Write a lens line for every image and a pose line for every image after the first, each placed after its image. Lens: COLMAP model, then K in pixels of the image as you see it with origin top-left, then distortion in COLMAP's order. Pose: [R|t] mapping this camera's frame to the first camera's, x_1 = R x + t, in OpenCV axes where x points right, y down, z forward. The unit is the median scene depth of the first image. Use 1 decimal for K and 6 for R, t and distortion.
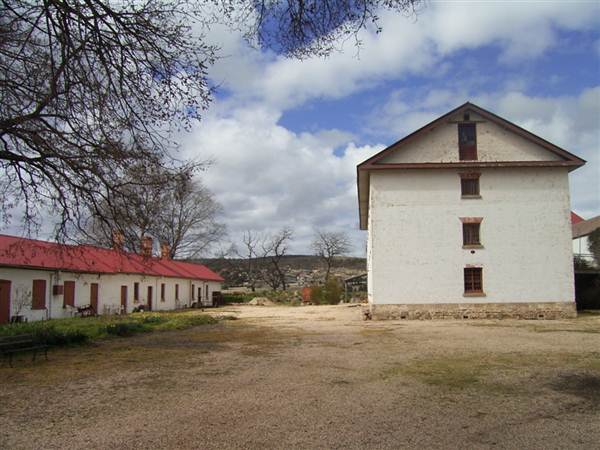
lens RADIAL K [[506.3, 0, 320.4], [0, 506.3, 236.2], [0, 0, 1]] dist [-0.101948, 0.058567]
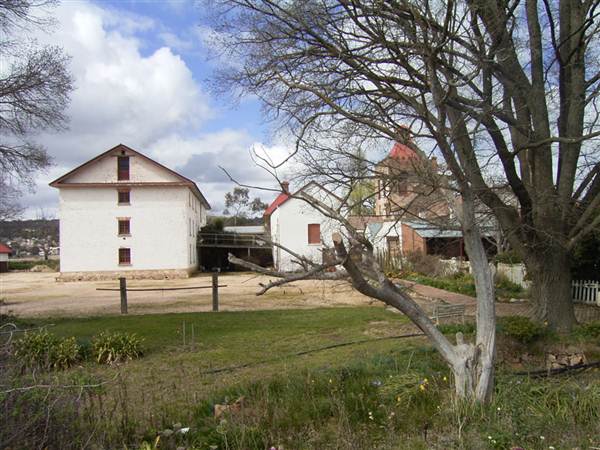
lens RADIAL K [[506.3, 0, 320.4], [0, 506.3, 236.2], [0, 0, 1]] dist [-0.101948, 0.058567]
pose [[0.972315, -0.012319, 0.233350, 0.533490], [-0.006736, 0.996717, 0.080685, -0.108337], [-0.233578, -0.080023, 0.969040, -0.689463]]
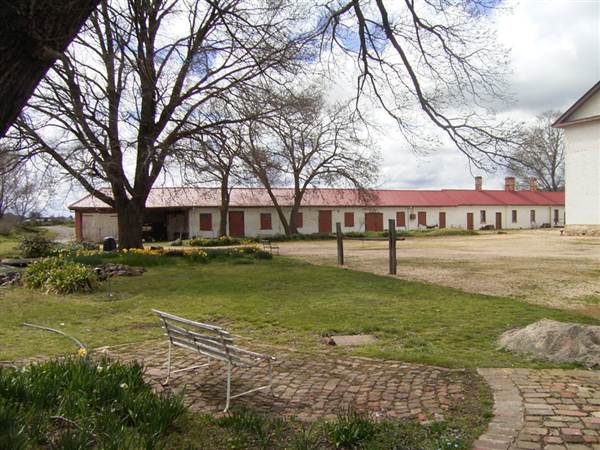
lens RADIAL K [[506.3, 0, 320.4], [0, 506.3, 236.2], [0, 0, 1]] dist [-0.101948, 0.058567]
pose [[0.483770, 0.026211, -0.874802, 0.966181], [0.109781, 0.989839, 0.090367, -0.031277], [0.868282, -0.139754, 0.475978, -0.245726]]
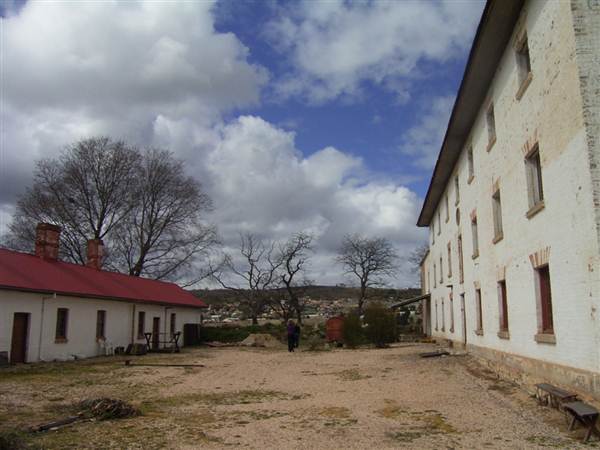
lens RADIAL K [[506.3, 0, 320.4], [0, 506.3, 236.2], [0, 0, 1]] dist [-0.101948, 0.058567]
pose [[0.999209, -0.004817, -0.039480, -0.033784], [0.002389, 0.998116, -0.061310, 0.073256], [0.039701, 0.061167, 0.997338, 0.702703]]
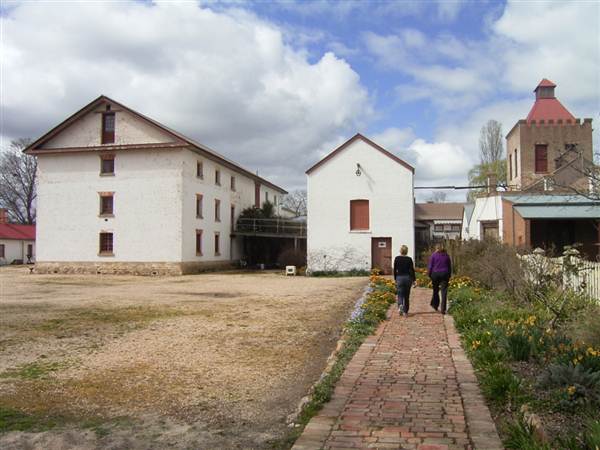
lens RADIAL K [[498.0, 0, 330.3], [0, 498.0, 233.8], [0, 0, 1]] dist [-0.115026, 0.058910]
pose [[0.997091, 0.001164, -0.076210, 0.923948], [0.004601, 0.997141, 0.075428, -0.021700], [0.076080, -0.075559, 0.994235, -0.139613]]
